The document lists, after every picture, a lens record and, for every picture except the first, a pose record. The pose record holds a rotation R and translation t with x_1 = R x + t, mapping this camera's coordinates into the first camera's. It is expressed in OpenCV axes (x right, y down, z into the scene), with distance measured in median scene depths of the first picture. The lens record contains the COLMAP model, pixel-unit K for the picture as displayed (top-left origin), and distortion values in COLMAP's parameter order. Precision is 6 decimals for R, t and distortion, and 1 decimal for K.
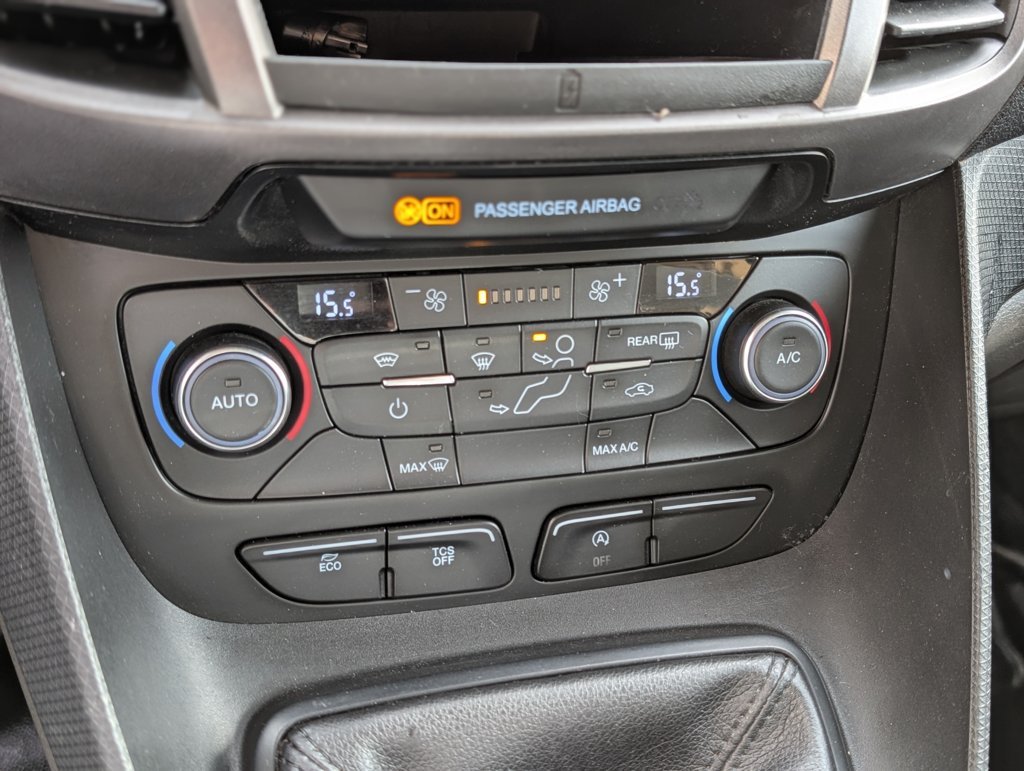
lens RADIAL K [[1098.6, 0, 516.5], [0, 1098.6, 377.6], [0, 0, 1]] dist [0.086138, -0.268943]
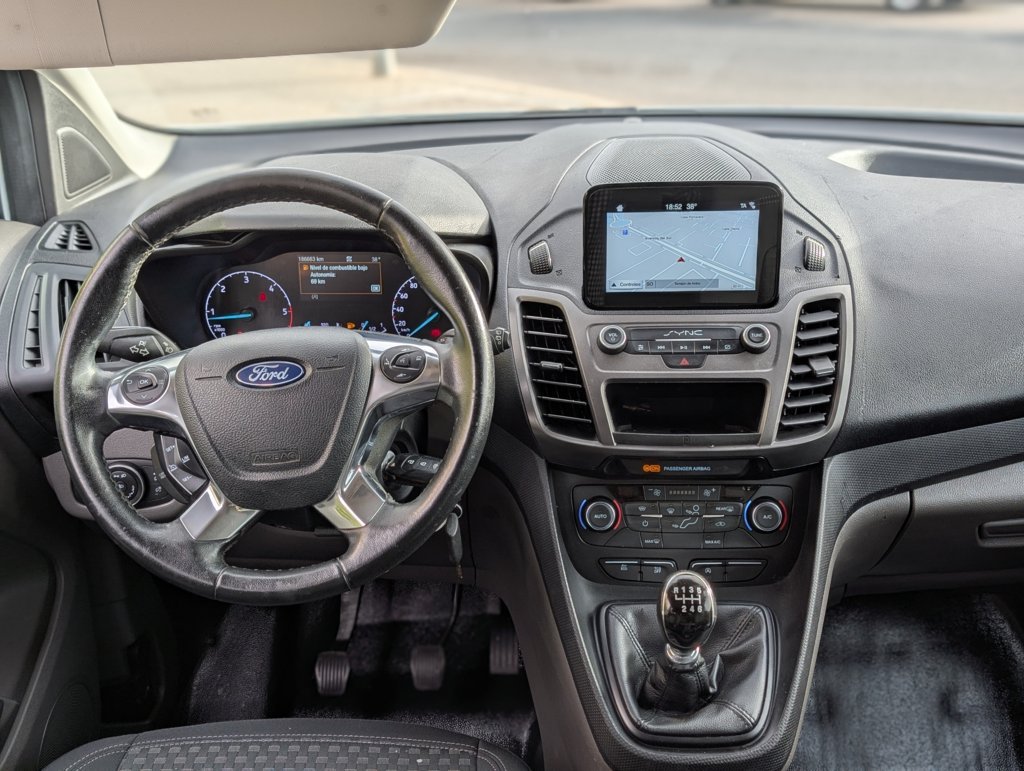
lens RADIAL K [[1083.6, 0, 524.4], [0, 1083.6, 389.5], [0, 0, 1]] dist [0.120641, -0.215551]
pose [[0.944962, 0.018233, -0.326673, 0.646844], [-0.080624, 0.980634, -0.178487, 0.258498], [0.317092, 0.195001, 0.928131, -2.400354]]
